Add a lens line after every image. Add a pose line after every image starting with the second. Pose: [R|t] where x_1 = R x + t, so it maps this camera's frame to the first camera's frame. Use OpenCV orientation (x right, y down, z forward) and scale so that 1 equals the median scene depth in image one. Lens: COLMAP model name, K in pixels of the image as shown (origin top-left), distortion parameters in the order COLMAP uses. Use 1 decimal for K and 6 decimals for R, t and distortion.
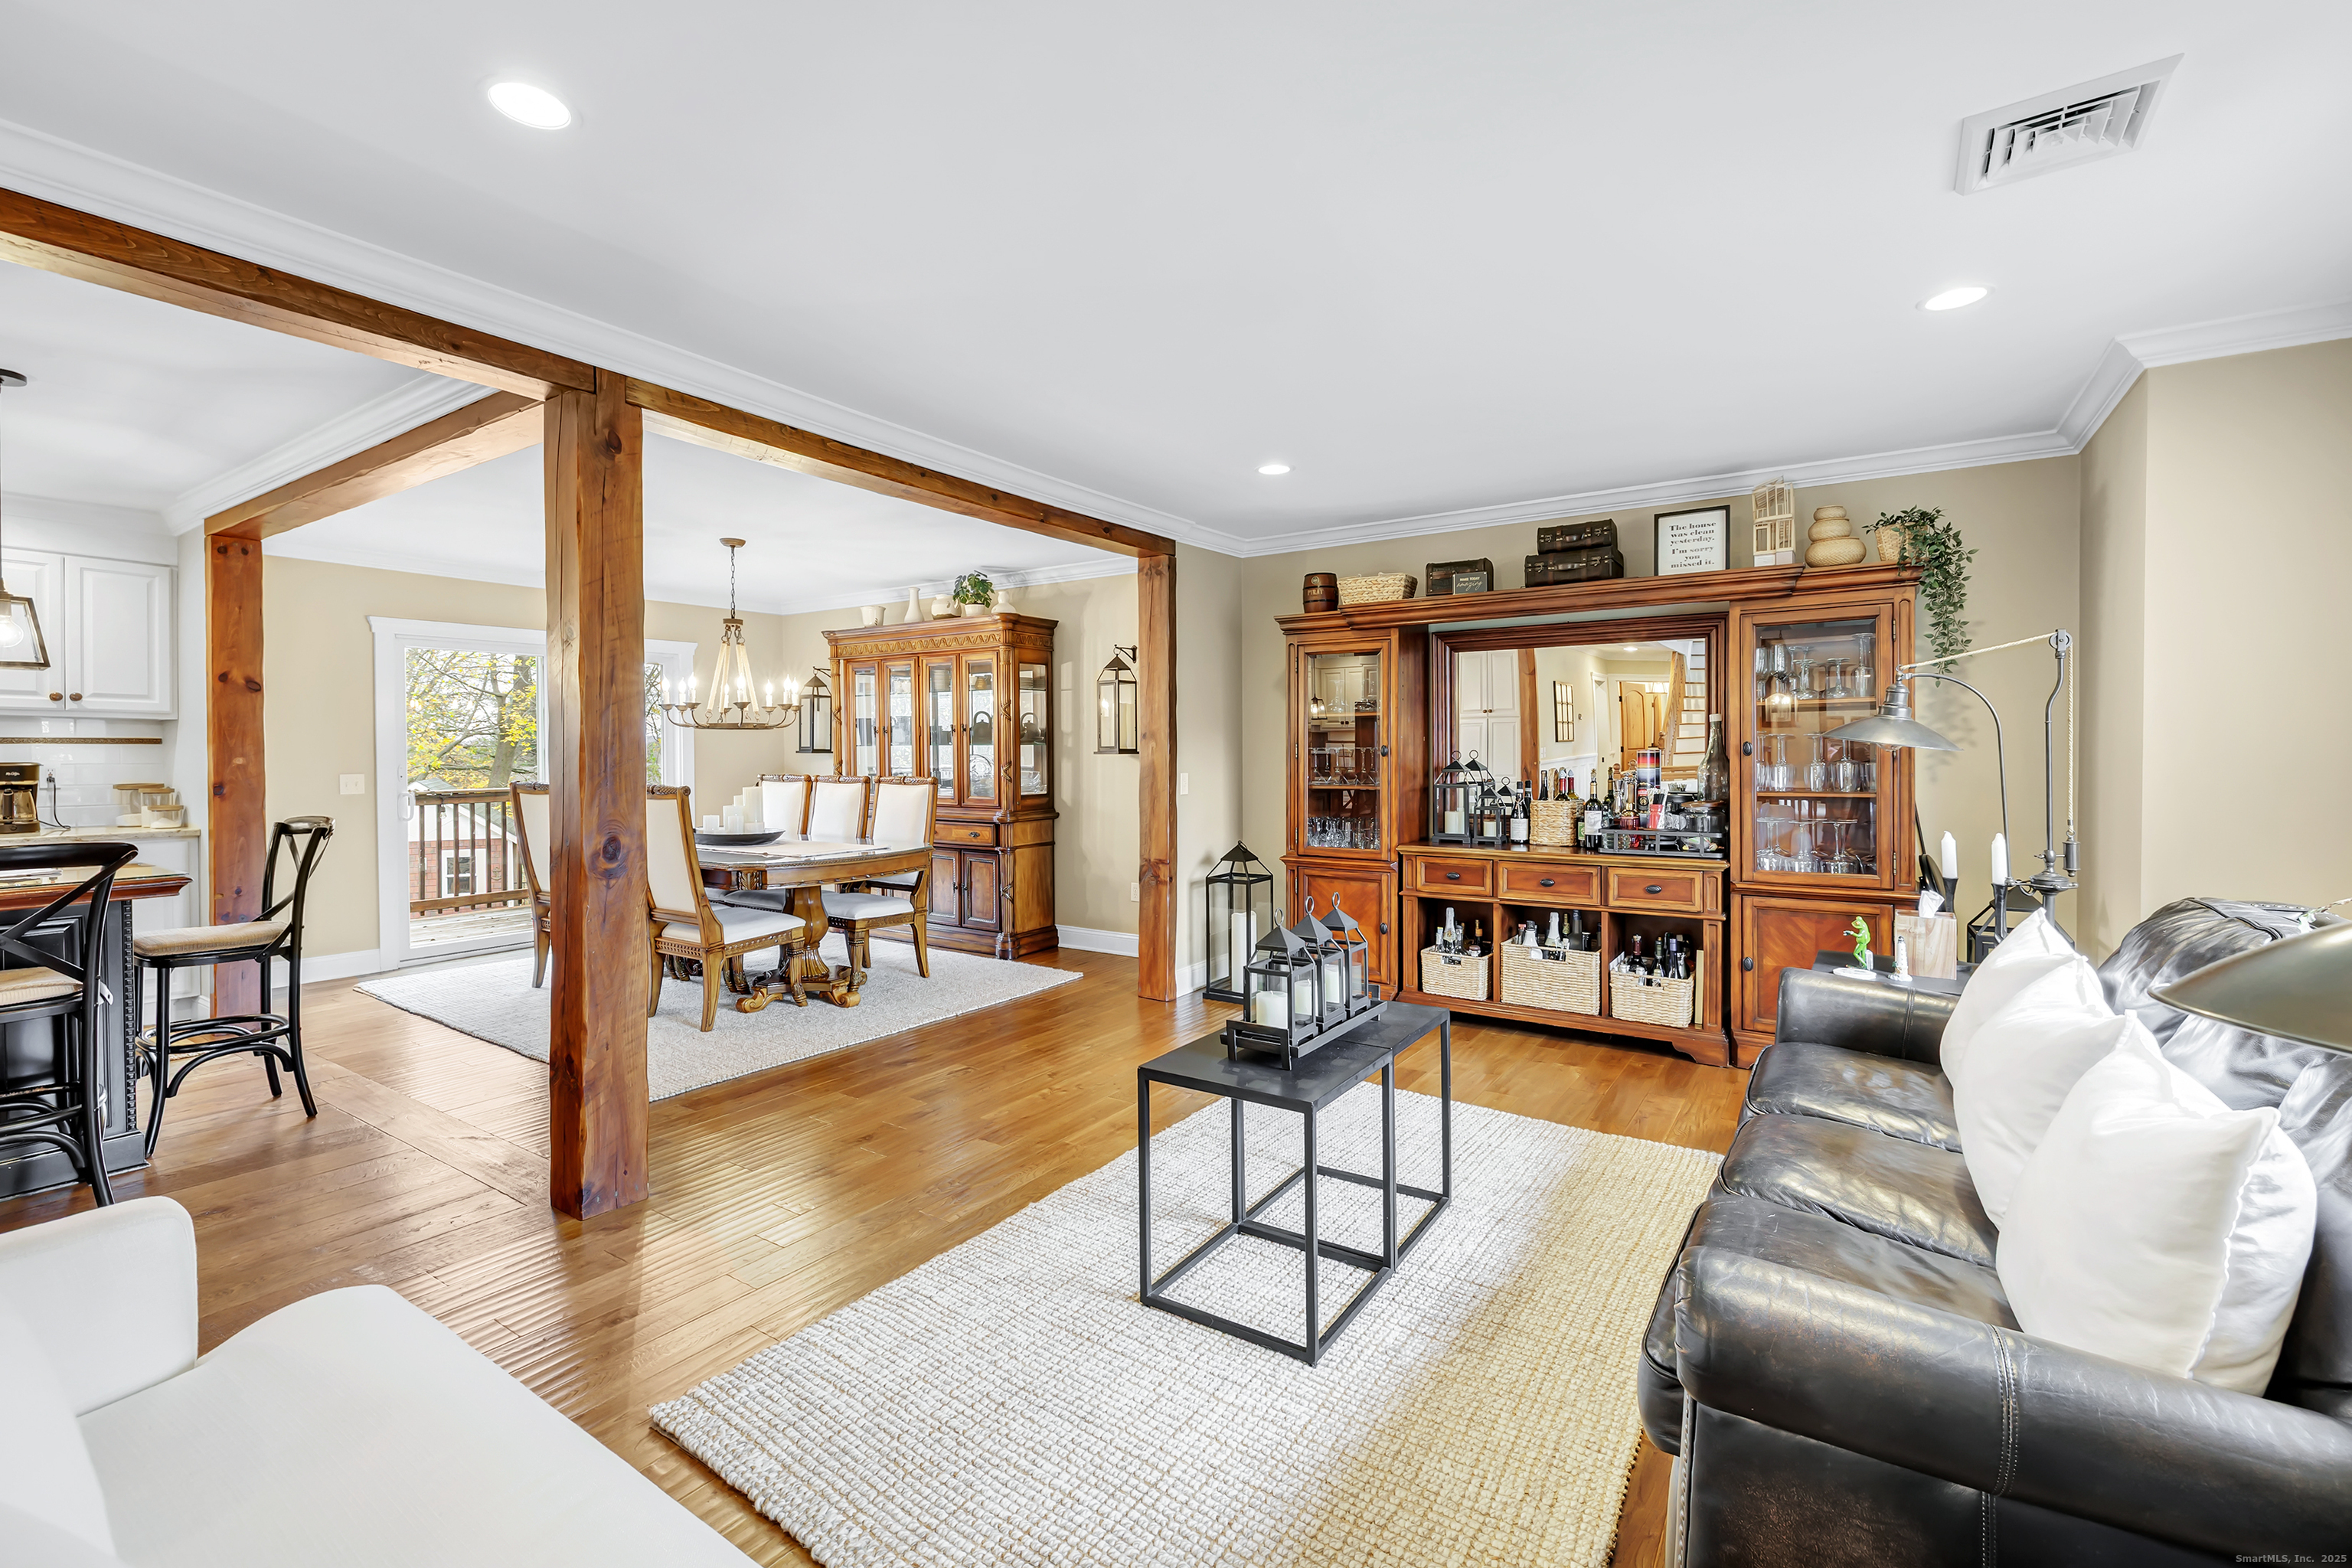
lens RADIAL K [[1013.5, 0, 1186.5], [0, 1013.5, 768.4], [0, 0, 1]] dist [0.003559, 0.000030]
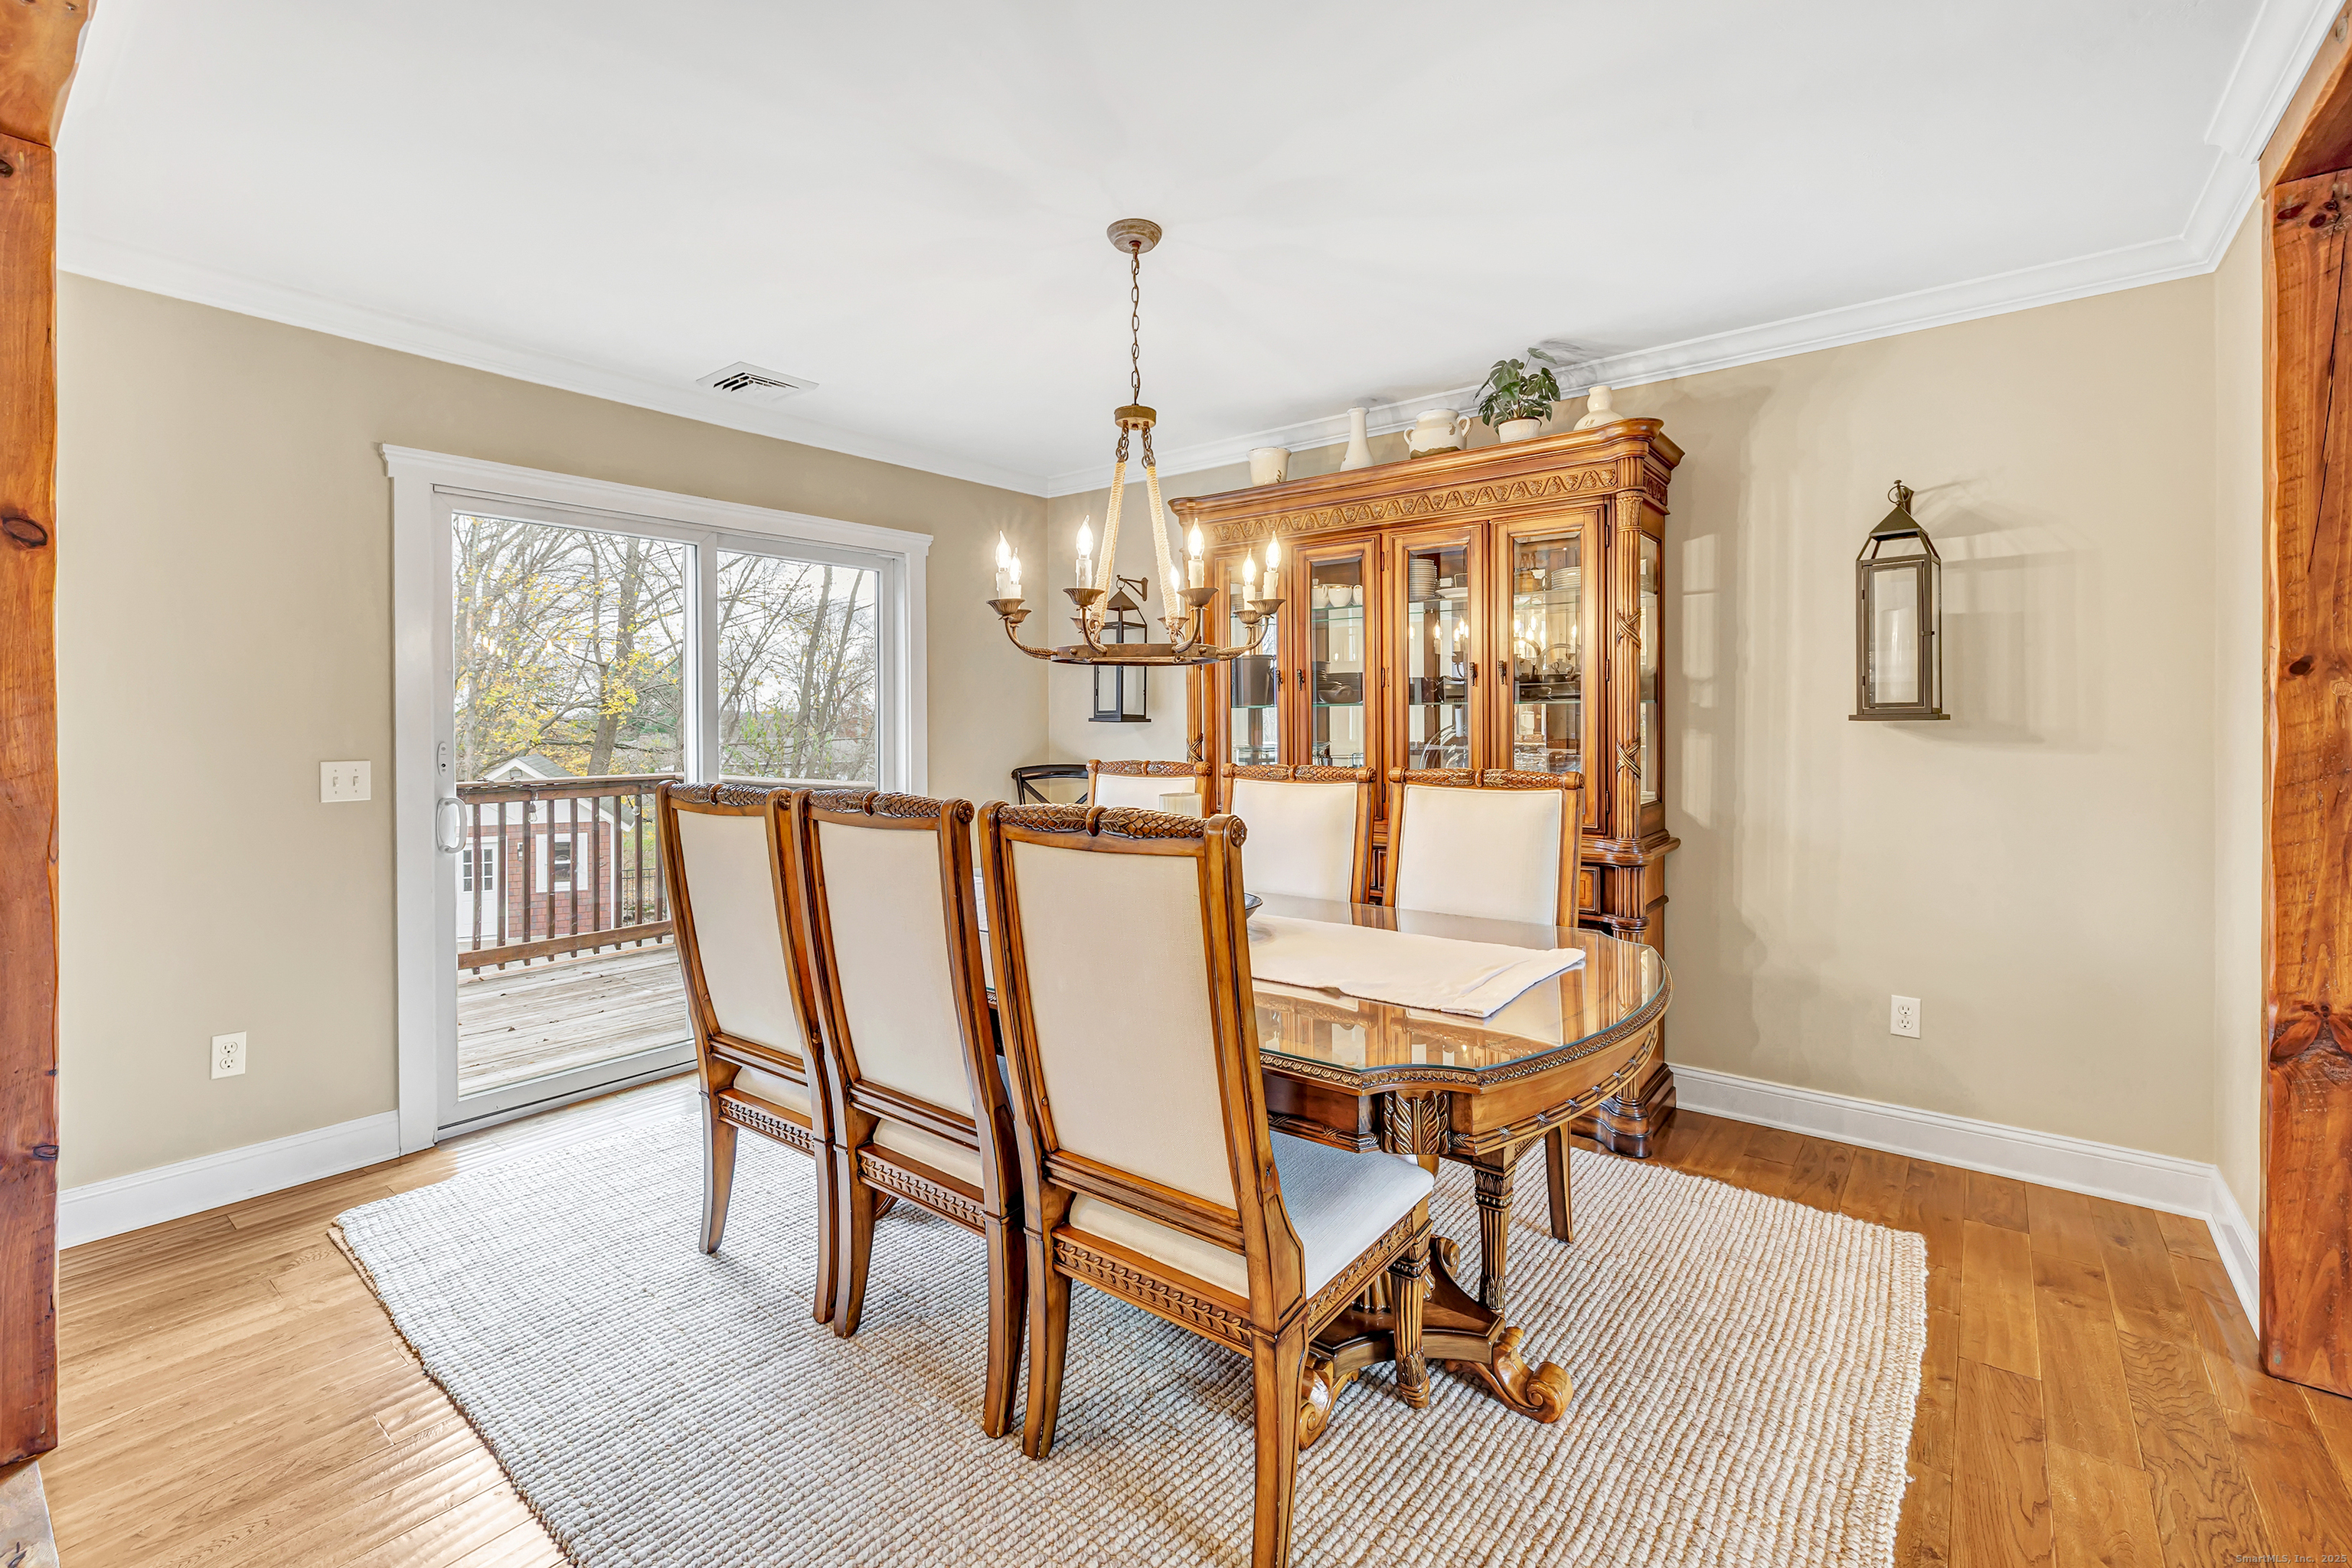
lens RADIAL K [[1013.5, 0, 1143.4], [0, 1013.5, 737.9], [0, 0, 1]] dist [0.003559, 0.000030]
pose [[0.994784, 0.002694, -0.101964, -0.340708], [-0.003247, 0.999981, -0.005255, -0.003178], [0.101948, 0.005559, 0.994774, 0.484853]]
